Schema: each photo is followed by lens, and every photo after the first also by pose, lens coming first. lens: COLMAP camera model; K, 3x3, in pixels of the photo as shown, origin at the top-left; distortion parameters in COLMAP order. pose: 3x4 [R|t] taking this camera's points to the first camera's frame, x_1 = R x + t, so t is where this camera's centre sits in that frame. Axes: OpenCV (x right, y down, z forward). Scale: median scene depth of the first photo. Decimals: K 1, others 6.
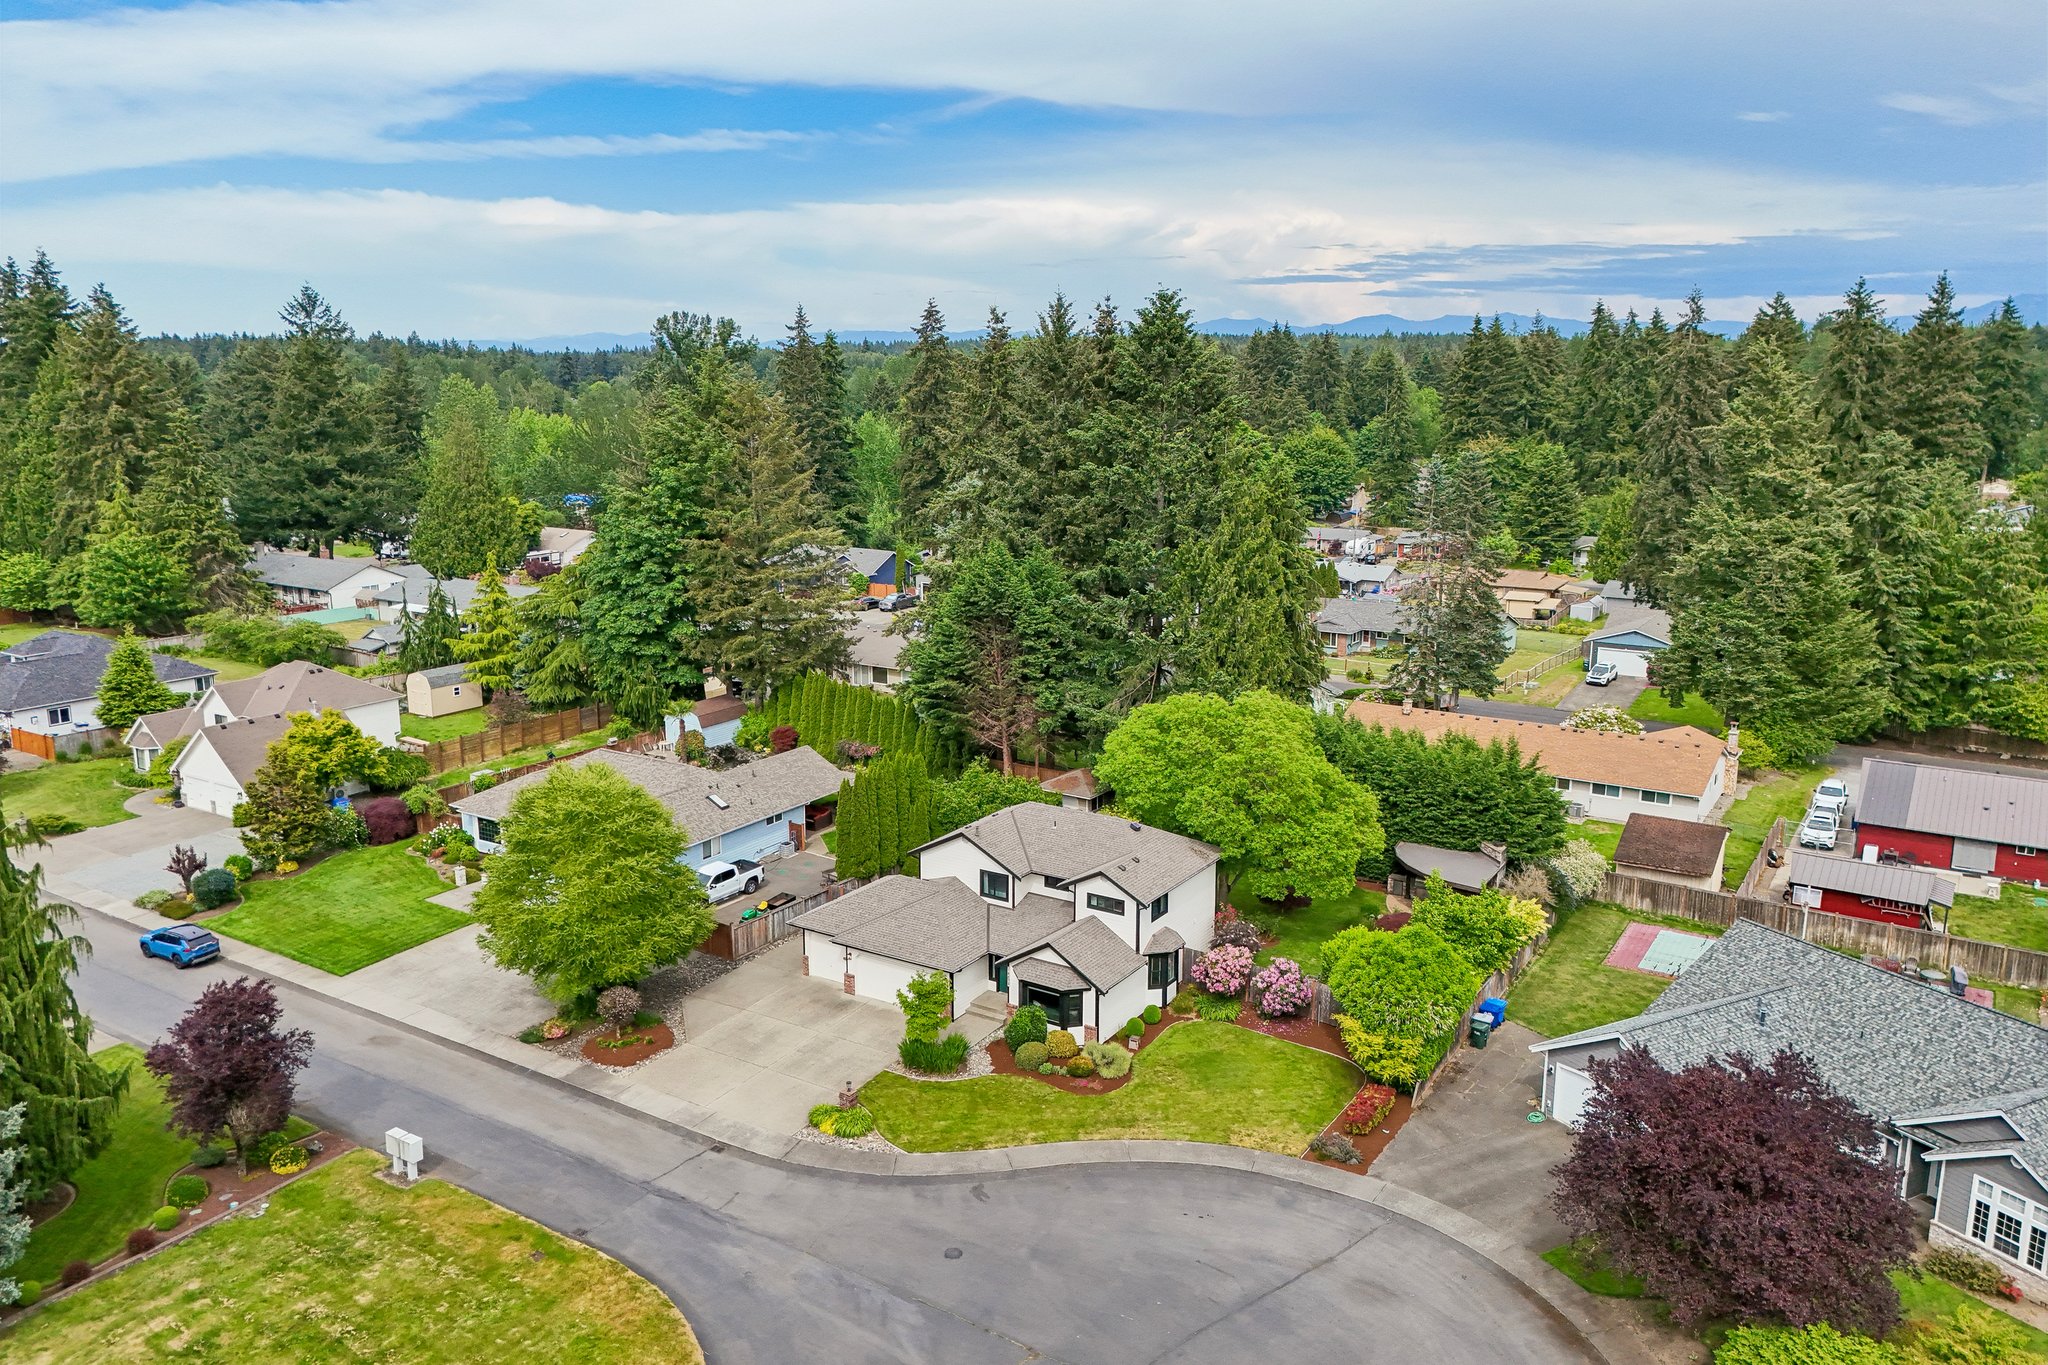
lens RADIAL K [[1510.3, 0, 1028.8], [0, 1510.3, 673.9], [0, 0, 1]] dist [0.074472, -0.067961]
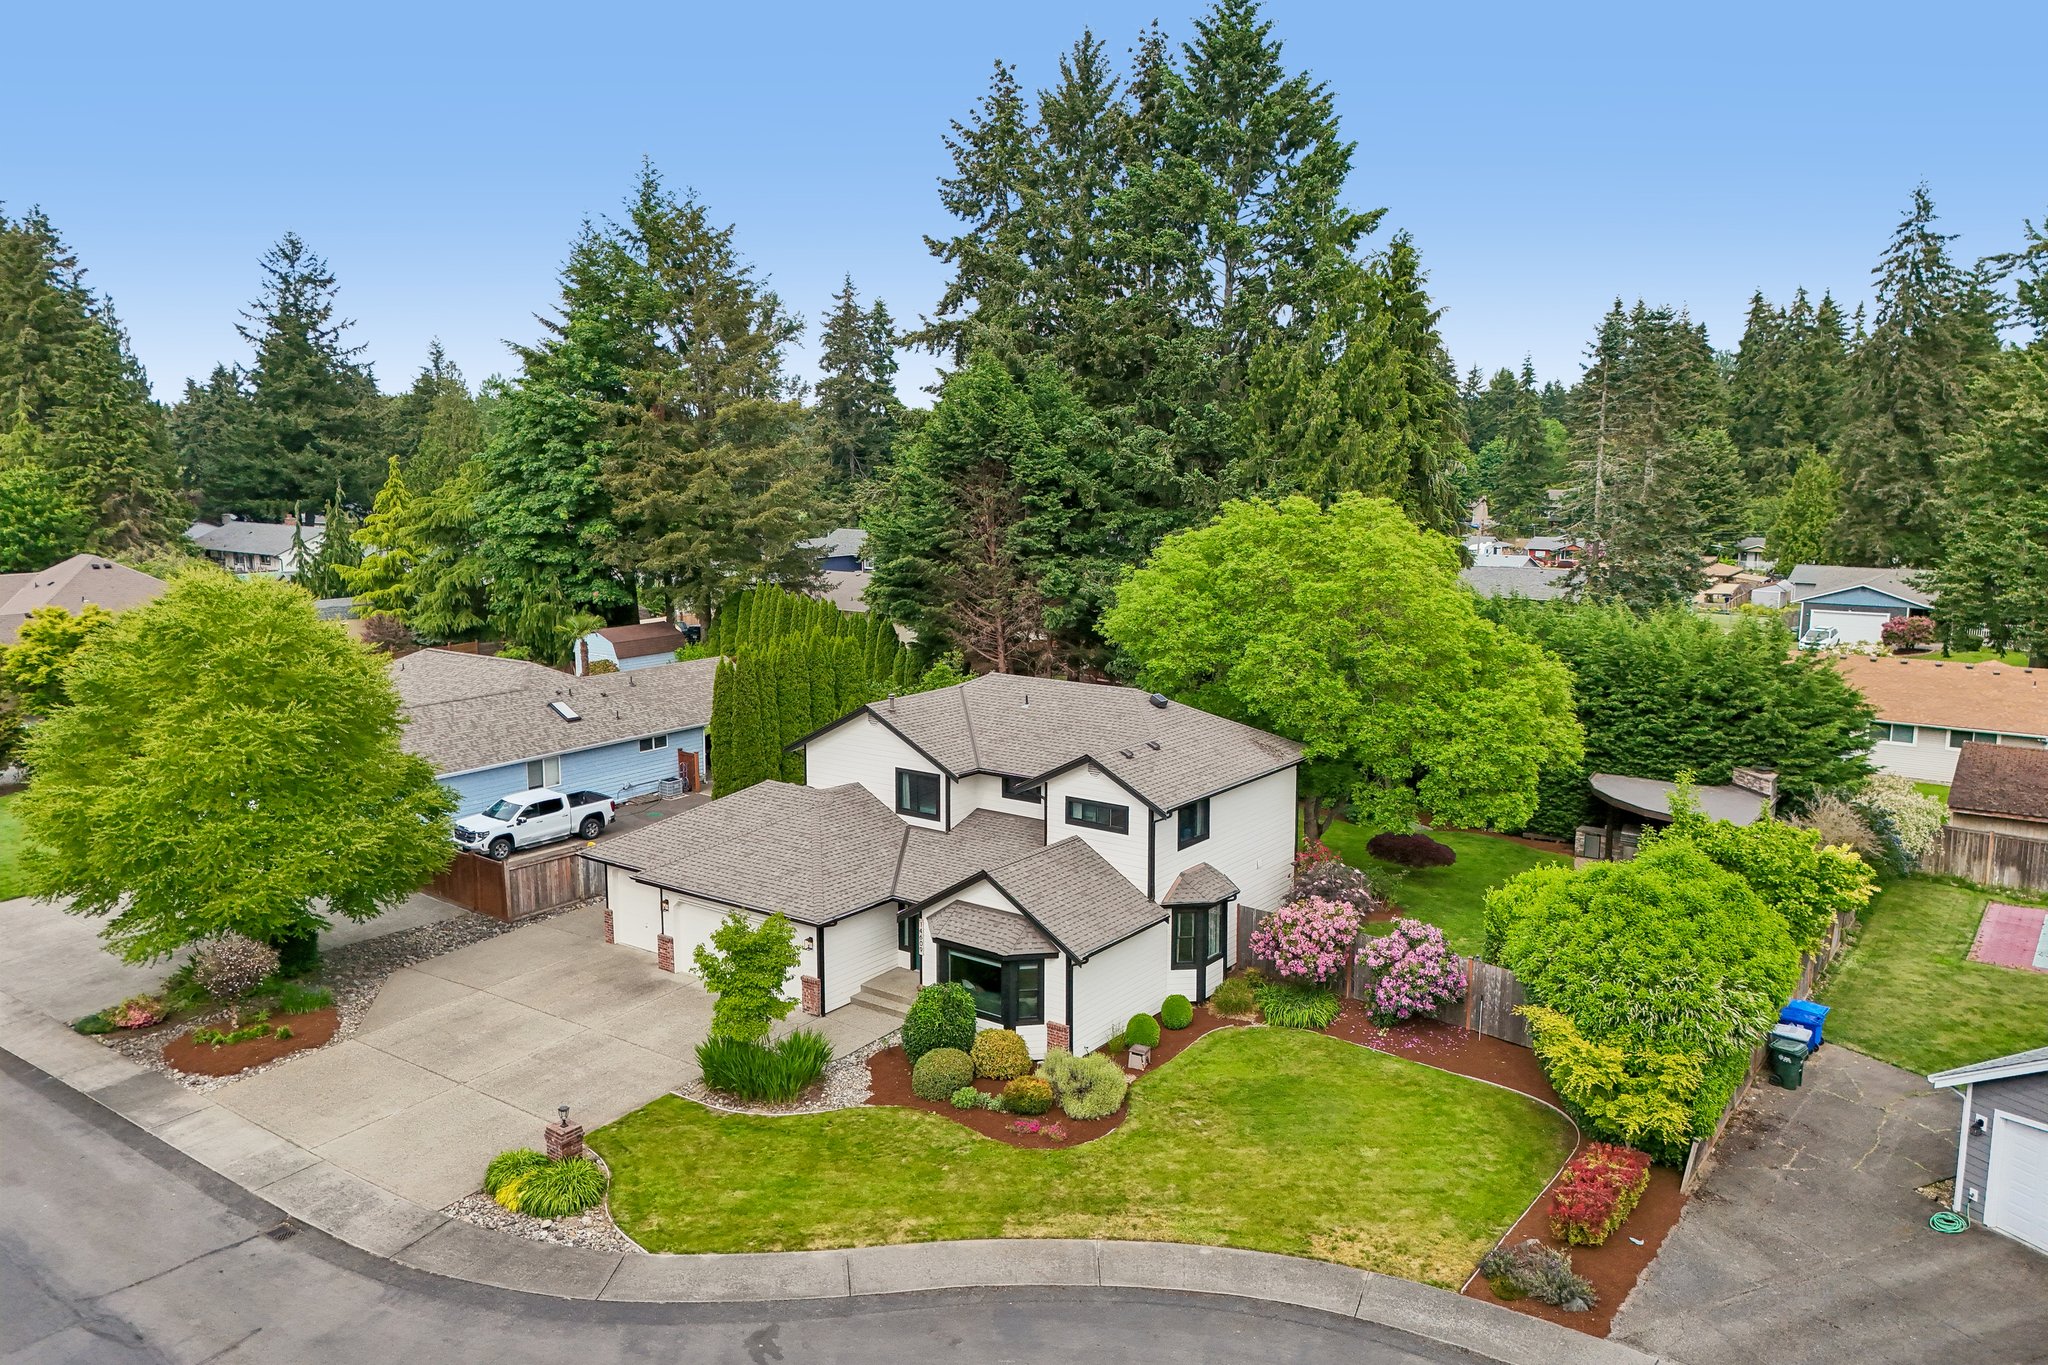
lens RADIAL K [[1510.3, 0, 1028.8], [0, 1510.3, 673.9], [0, 0, 1]] dist [0.074472, -0.067961]
pose [[0.997667, 0.009422, -0.067618, 0.061108], [-0.012811, 0.998674, -0.049857, 0.123503], [0.067059, 0.050607, 0.996465, 0.414004]]
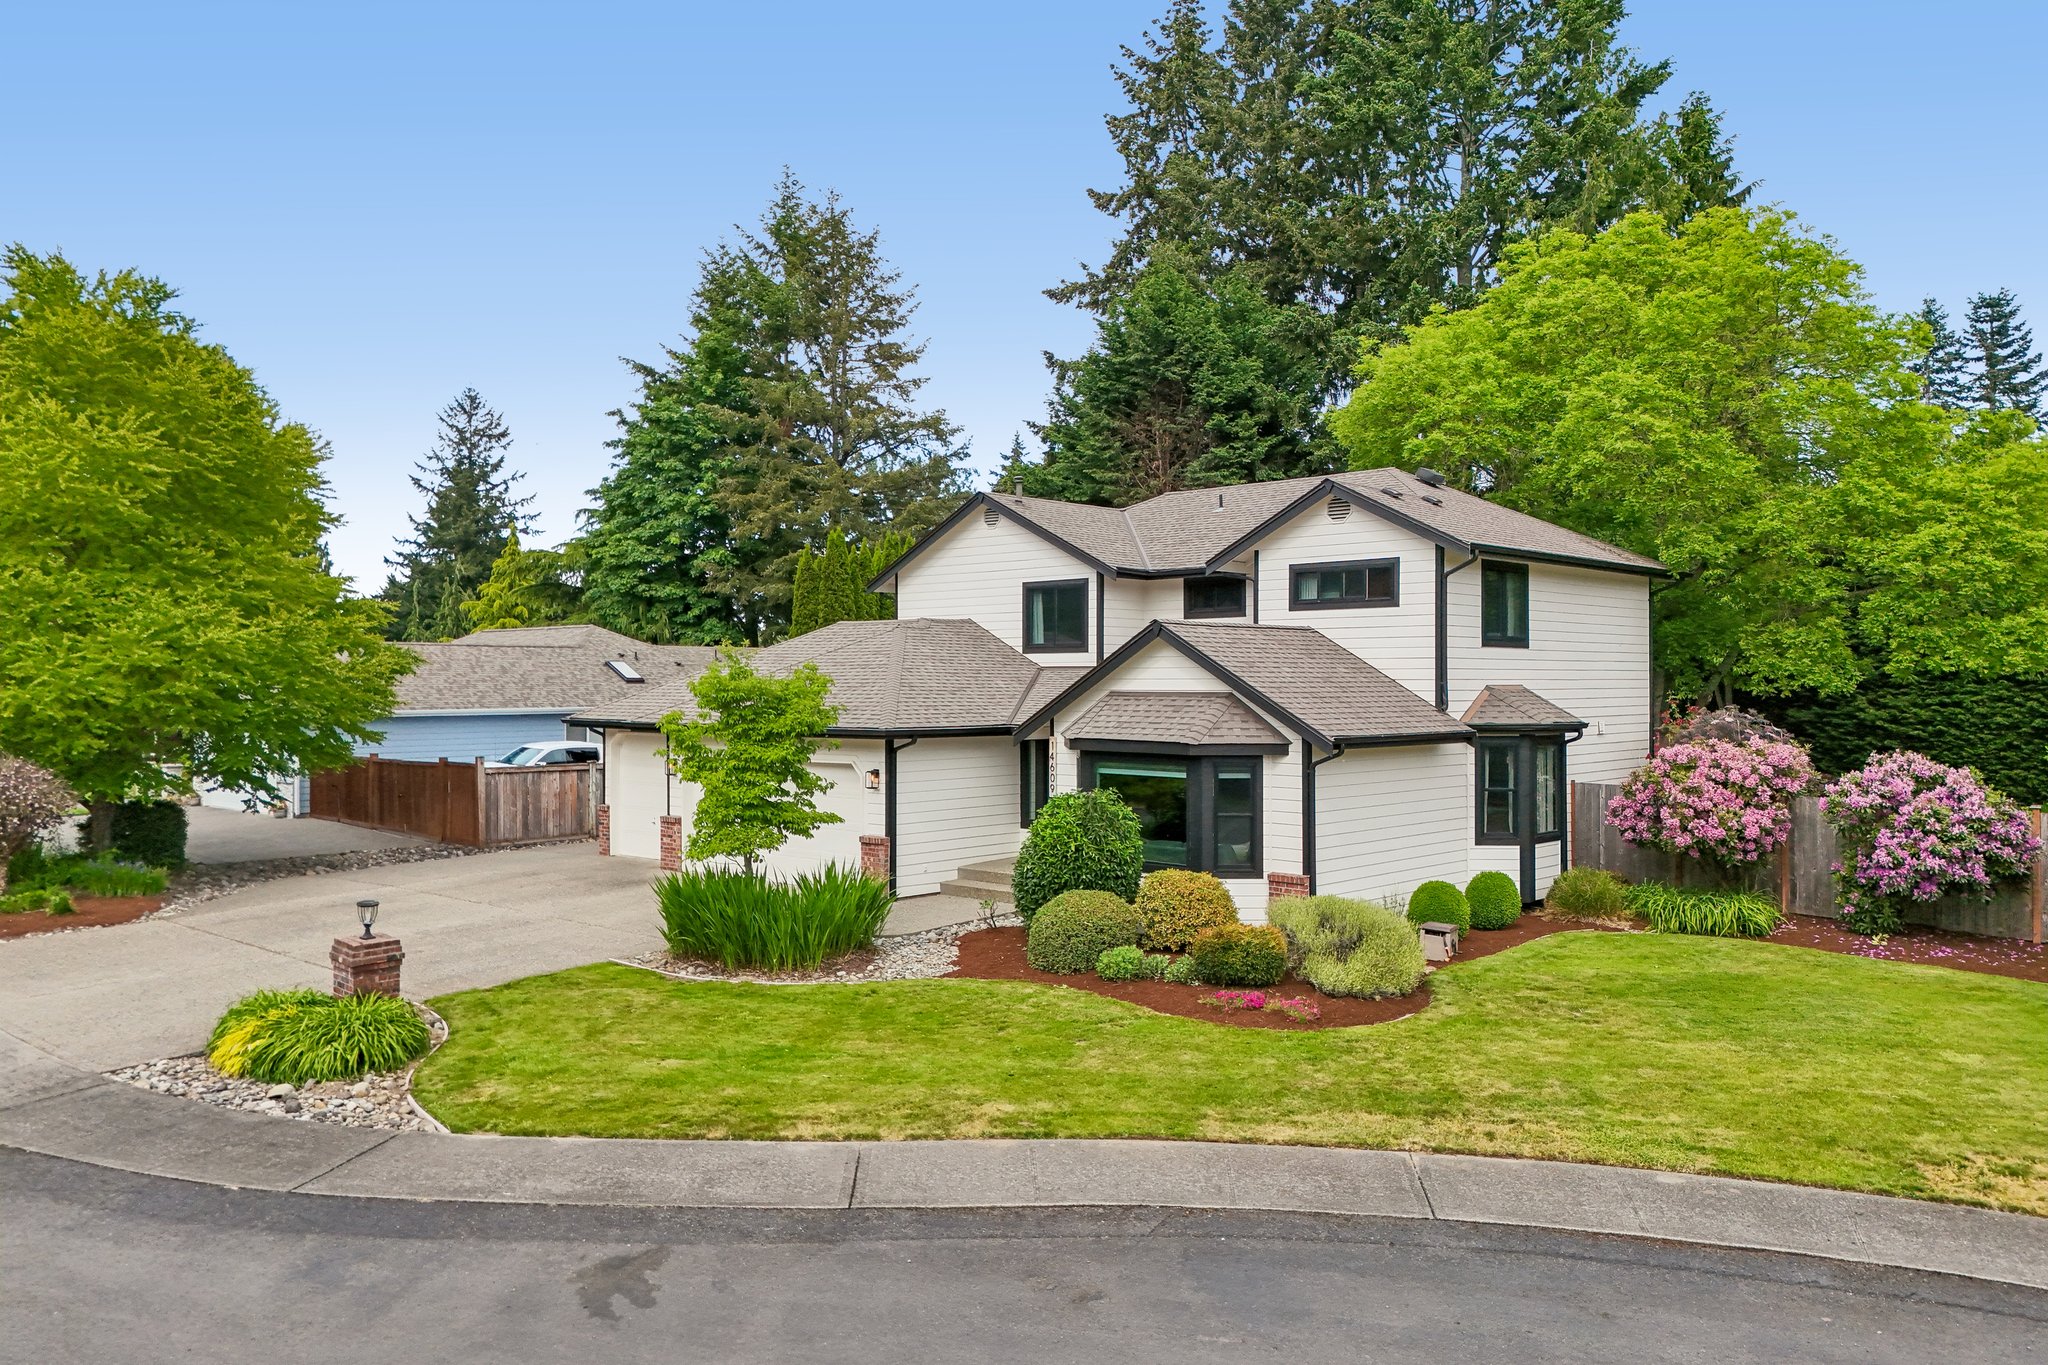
lens RADIAL K [[1510.3, 0, 1028.8], [0, 1510.3, 673.9], [0, 0, 1]] dist [0.074472, -0.067961]
pose [[0.983492, -0.004126, -0.180906, 0.041318], [-0.033651, 0.978130, -0.205254, 0.238113], [0.177796, 0.207953, 0.961844, 0.633678]]
